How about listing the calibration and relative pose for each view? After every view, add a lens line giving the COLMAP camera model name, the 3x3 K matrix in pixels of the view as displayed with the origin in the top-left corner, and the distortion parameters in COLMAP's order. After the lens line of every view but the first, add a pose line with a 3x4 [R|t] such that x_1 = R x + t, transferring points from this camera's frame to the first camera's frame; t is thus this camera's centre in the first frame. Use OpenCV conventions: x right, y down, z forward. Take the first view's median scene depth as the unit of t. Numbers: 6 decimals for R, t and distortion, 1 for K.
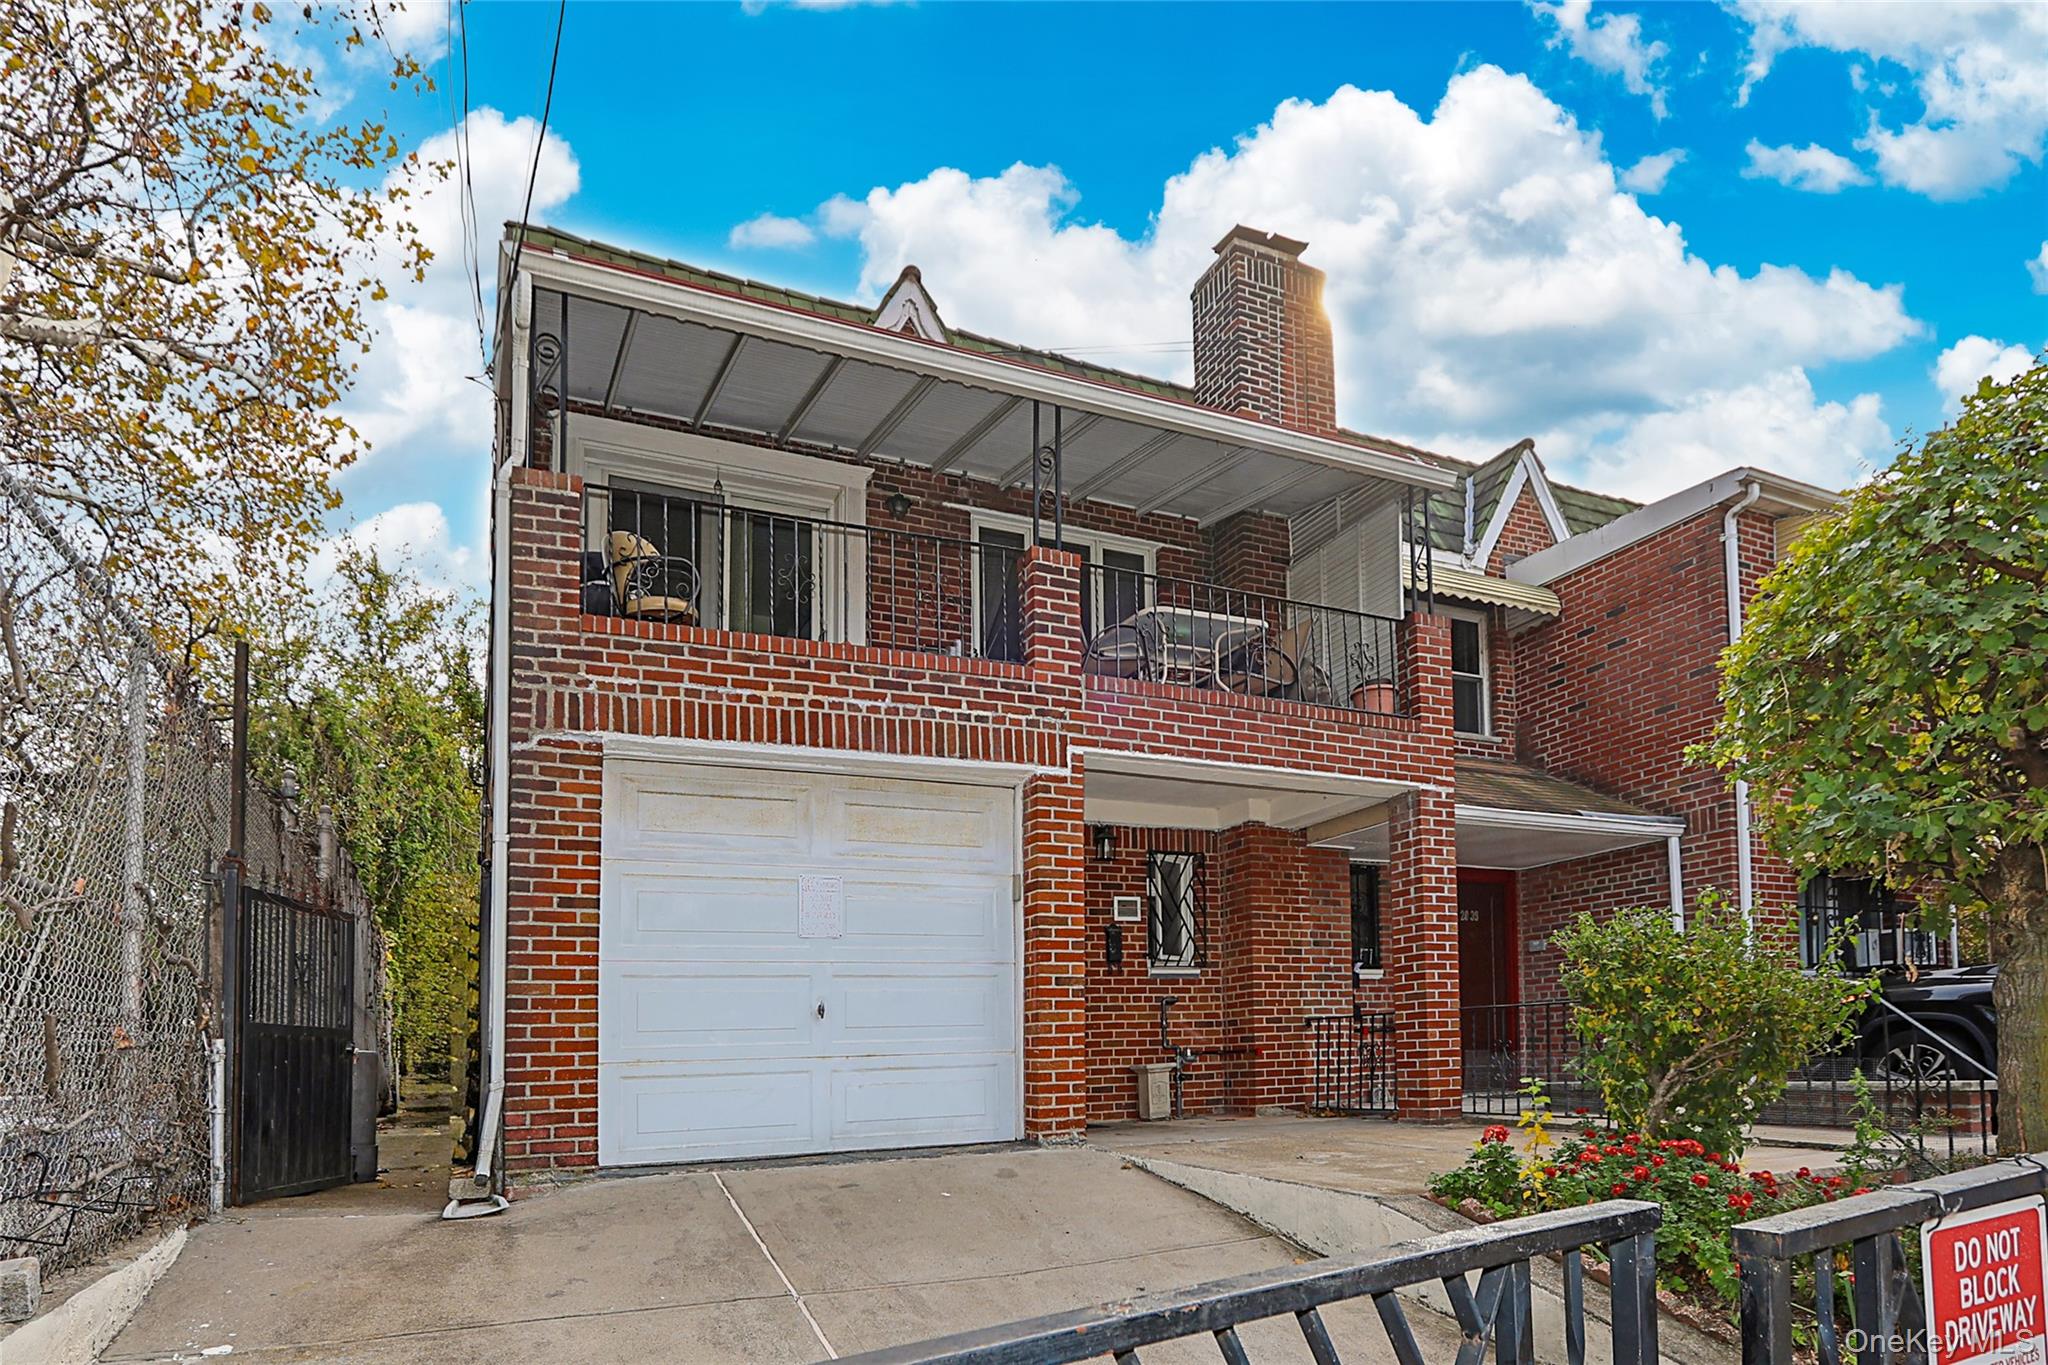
lens RADIAL K [[973.8, 0, 1023.9], [0, 973.8, 672.3], [0, 0, 1]] dist [-0.011568, 0.000953]
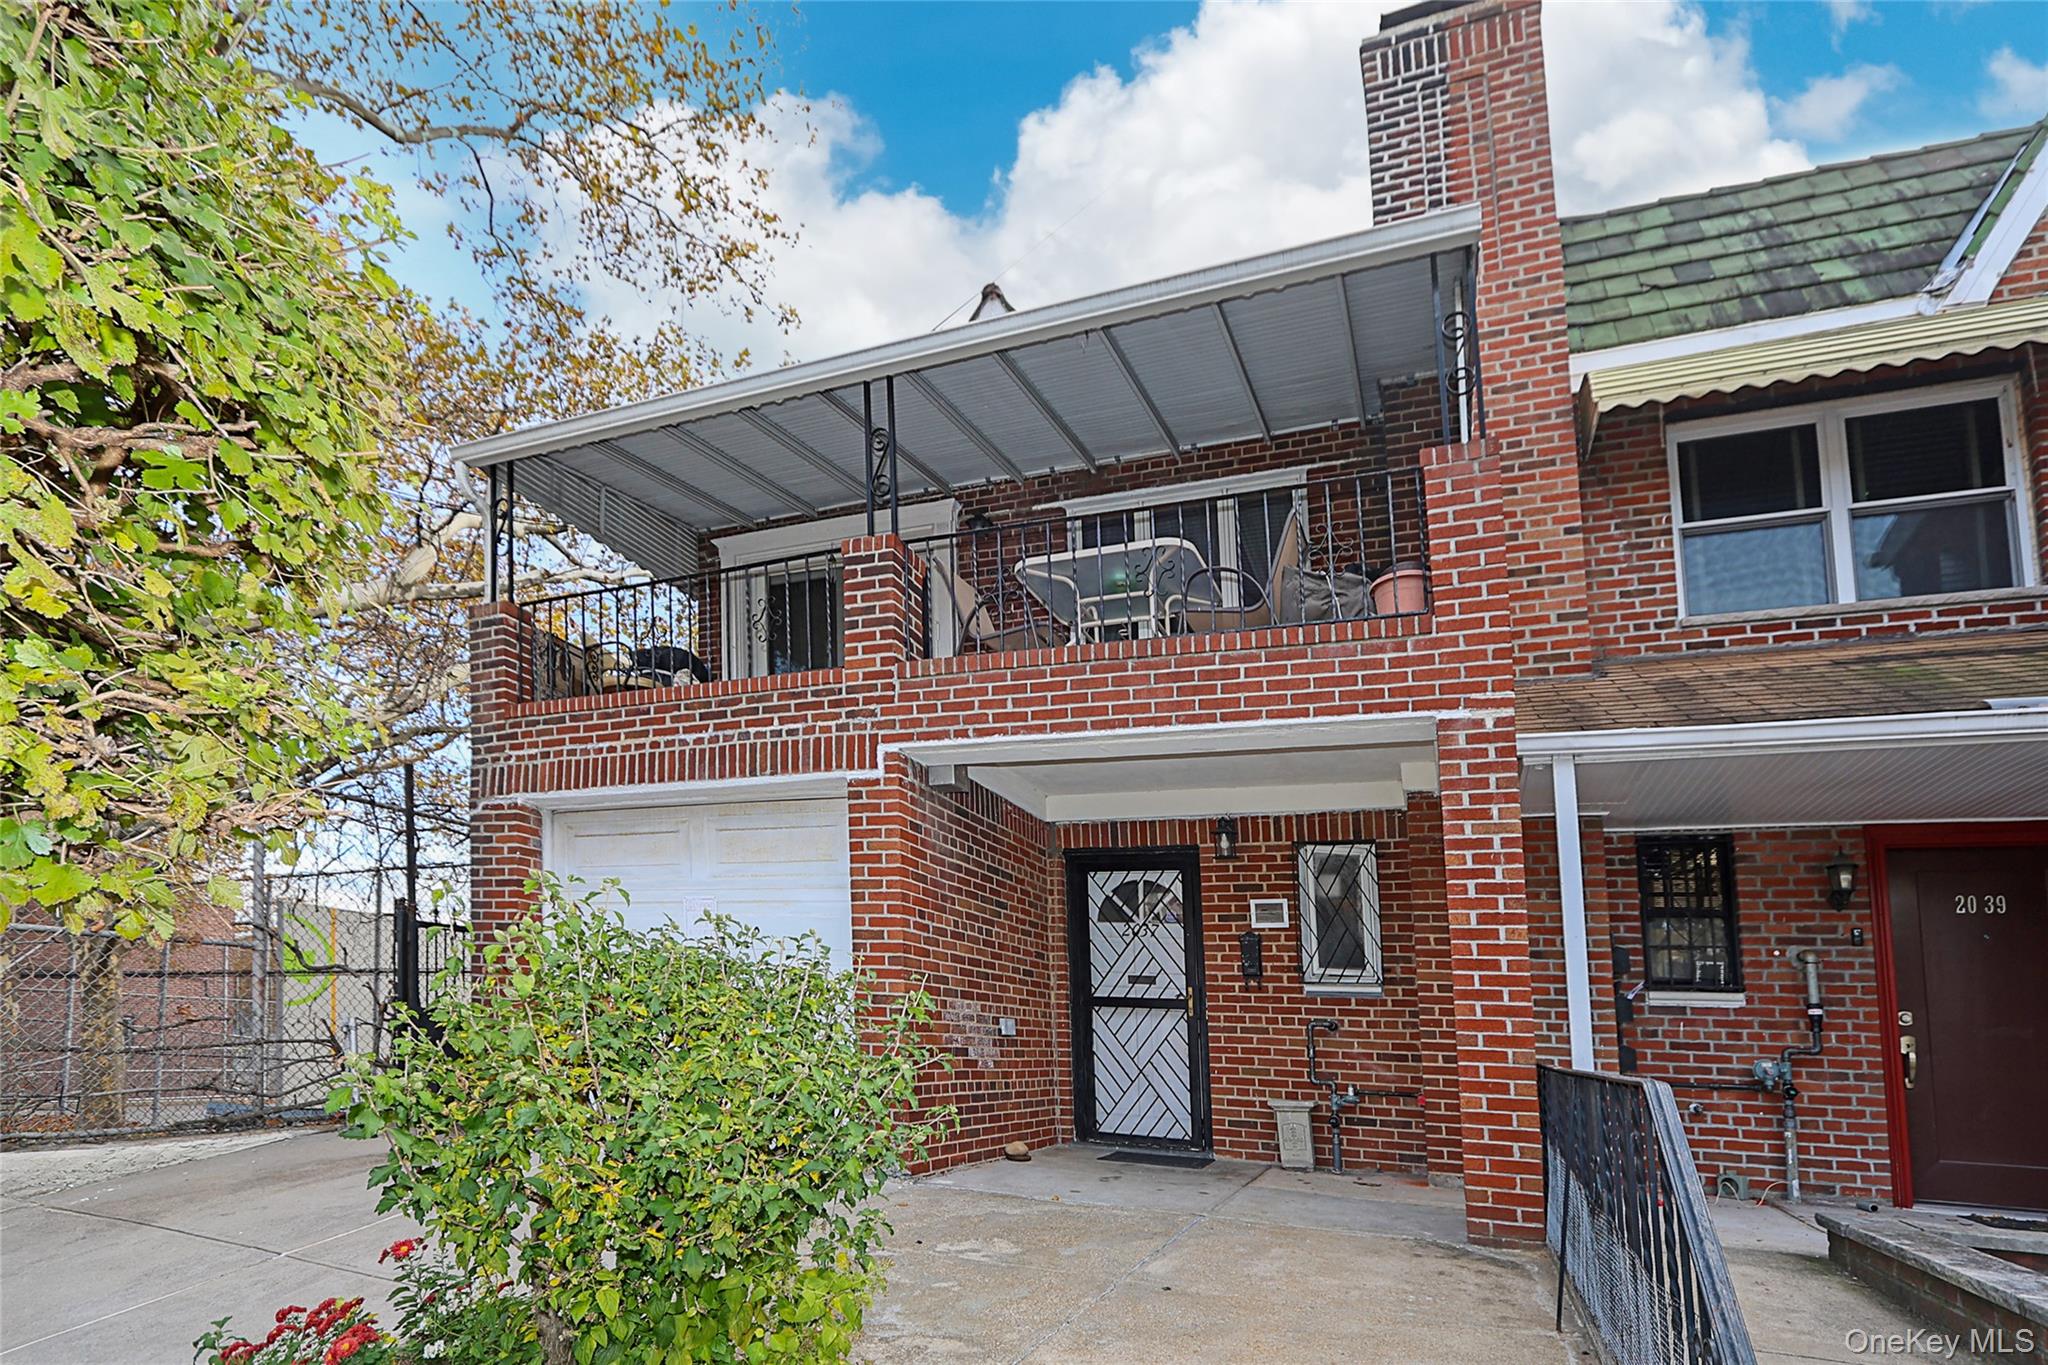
lens RADIAL K [[888.2, 0, 1085.5], [0, 888.2, 739.9], [0, 0, 1]] dist [-0.008279, 0.000255]
pose [[0.750972, -0.152532, -0.642476, 0.789457], [0.180257, 0.983356, -0.022764, 0.135718], [0.635255, -0.098716, 0.765968, 0.524663]]
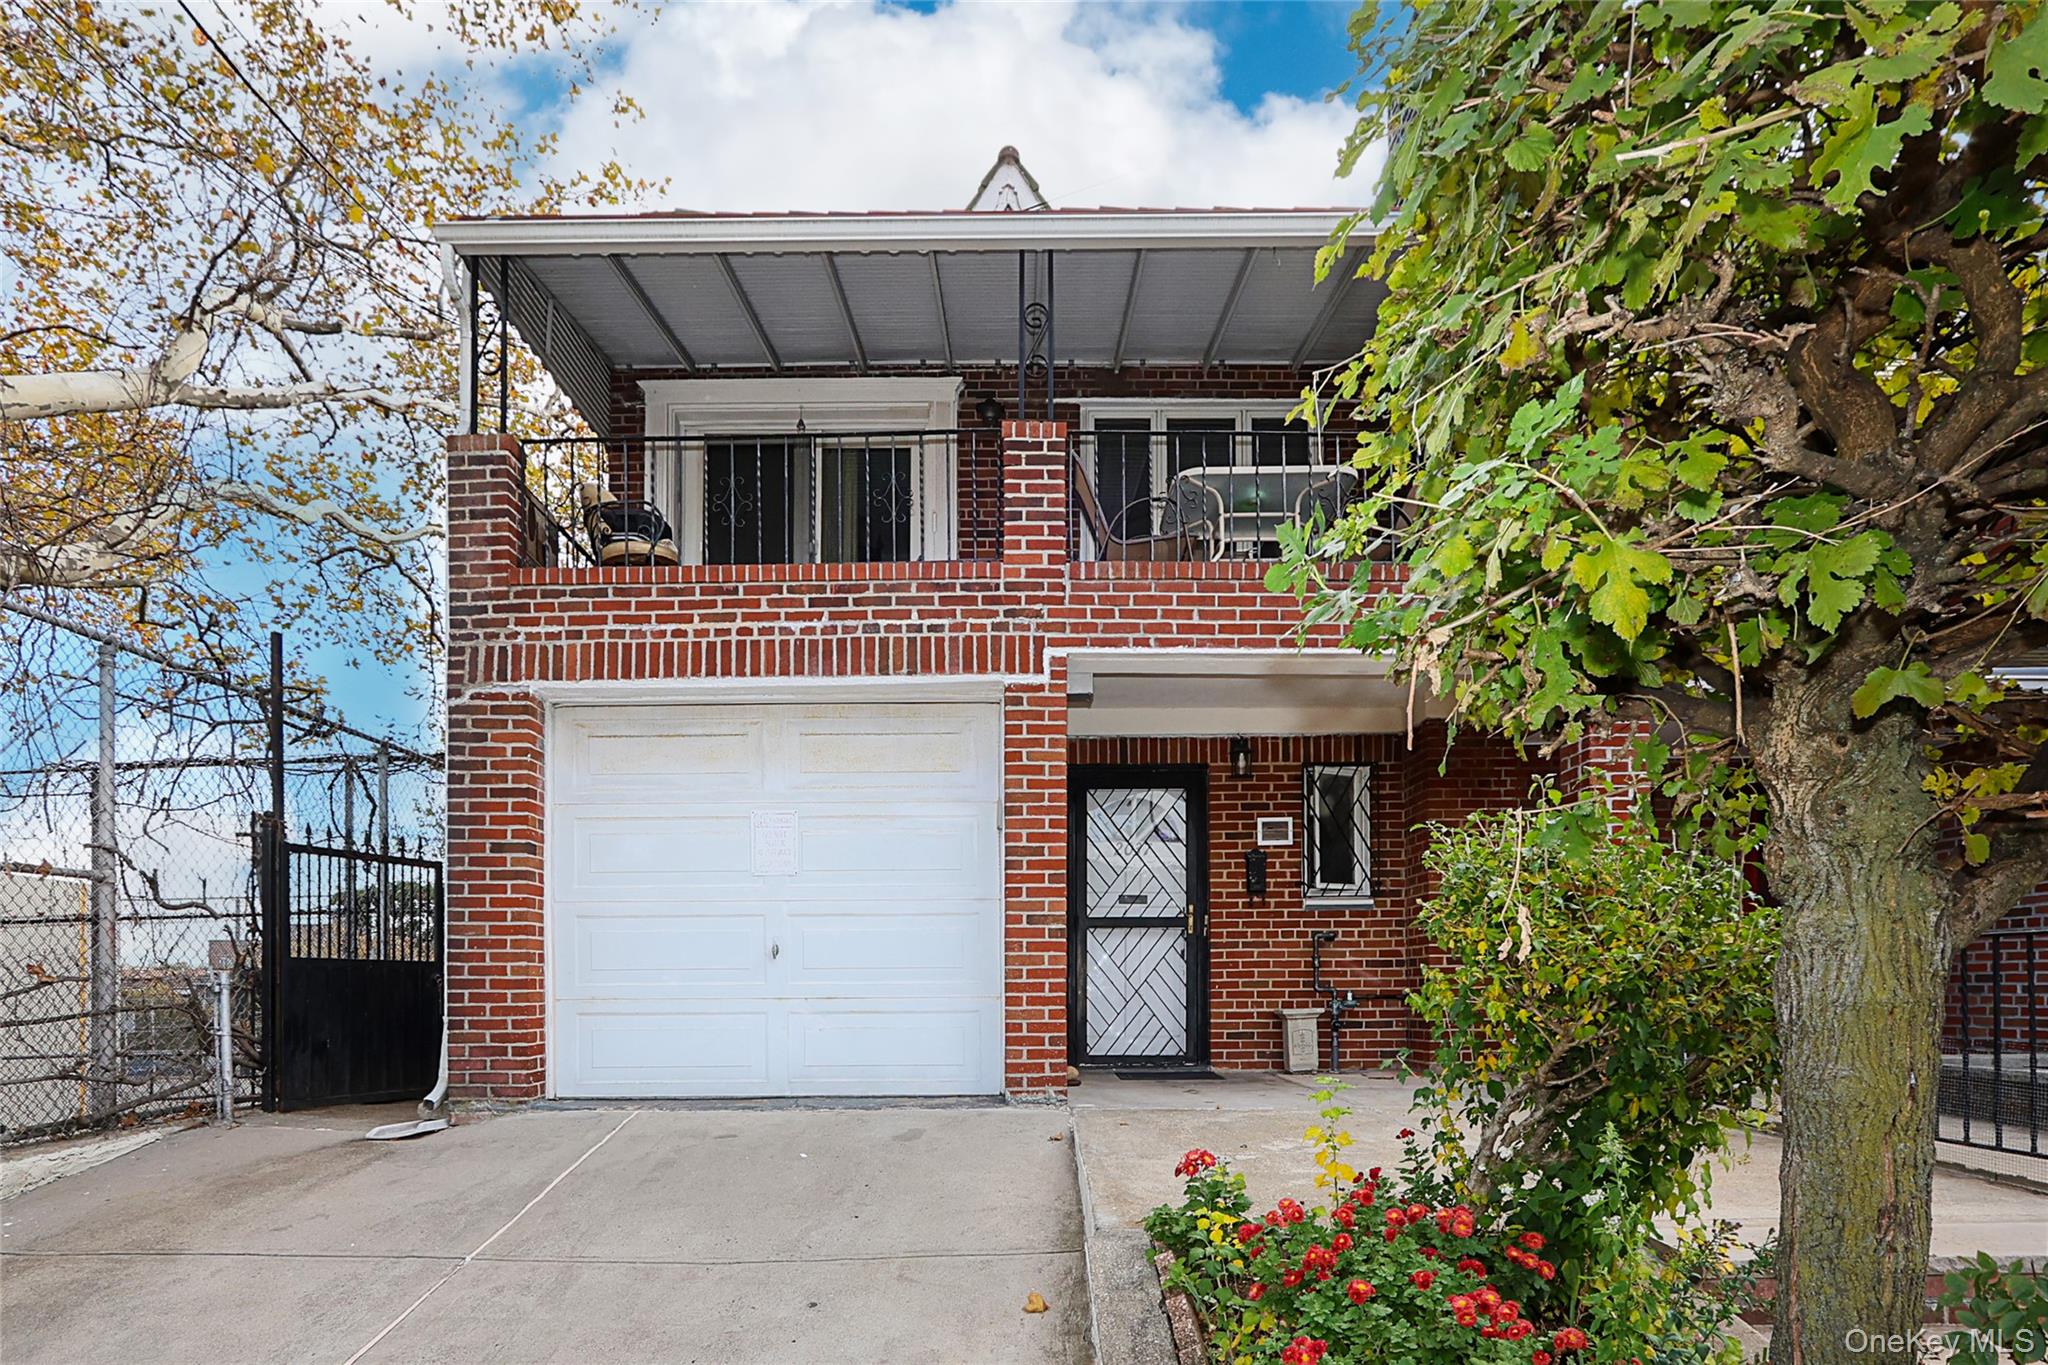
lens RADIAL K [[973.8, 0, 1046.2], [0, 973.8, 678.0], [0, 0, 1]] dist [-0.011568, 0.000953]
pose [[0.925031, -0.092186, -0.368536, 0.388081], [0.120306, 0.991266, 0.054016, 0.059972], [0.360337, -0.094304, 0.928043, 0.222661]]
